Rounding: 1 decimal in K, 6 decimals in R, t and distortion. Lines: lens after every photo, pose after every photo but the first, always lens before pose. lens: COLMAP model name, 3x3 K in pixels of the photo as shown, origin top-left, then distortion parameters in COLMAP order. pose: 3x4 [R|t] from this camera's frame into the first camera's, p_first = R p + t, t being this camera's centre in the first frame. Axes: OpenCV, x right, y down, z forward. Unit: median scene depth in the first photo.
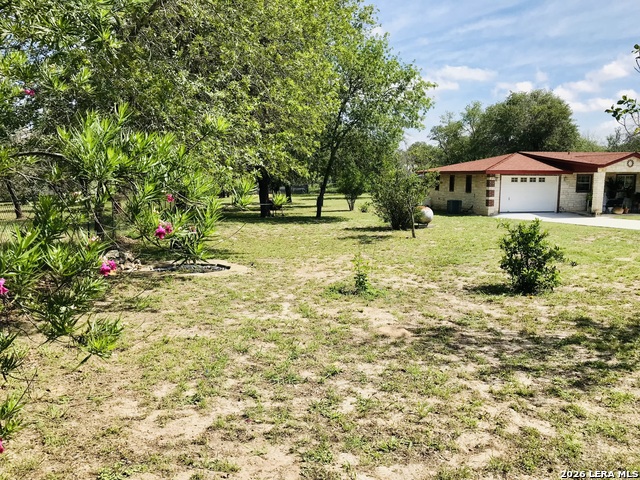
lens RADIAL K [[523.1, 0, 318.3], [0, 523.1, 238.0], [0, 0, 1]] dist [0.046371, -0.053581]
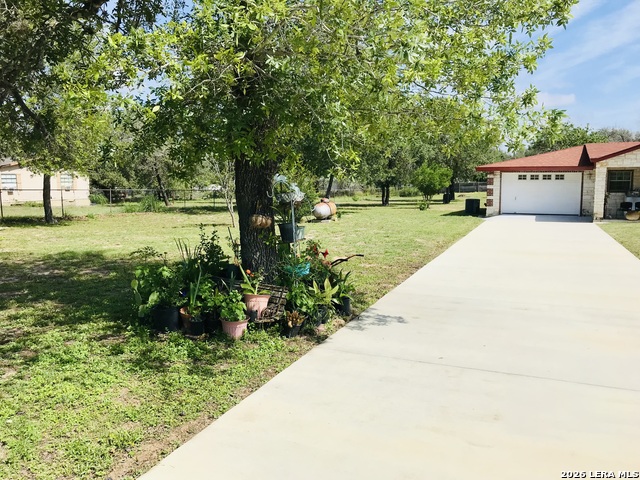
lens RADIAL K [[523.1, 0, 321.1], [0, 523.1, 244.7], [0, 0, 1]] dist [0.046371, -0.053581]
pose [[0.814833, 0.069044, -0.575569, 0.670928], [-0.058652, 0.997606, 0.036637, -0.010275], [0.576720, 0.003905, 0.816932, 0.083193]]
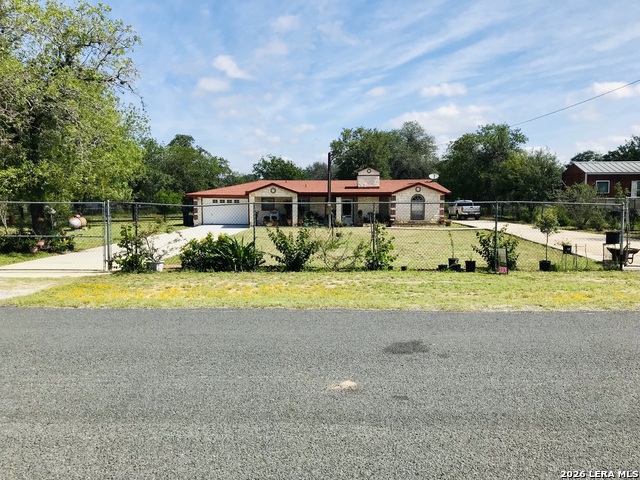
lens RADIAL K [[523.1, 0, 320.3], [0, 523.1, 246.5], [0, 0, 1]] dist [0.046371, -0.053581]
pose [[0.979276, 0.023013, -0.201217, 1.020833], [-0.025919, 0.999594, -0.011821, 0.022408], [0.200863, 0.016791, 0.979475, -0.352714]]
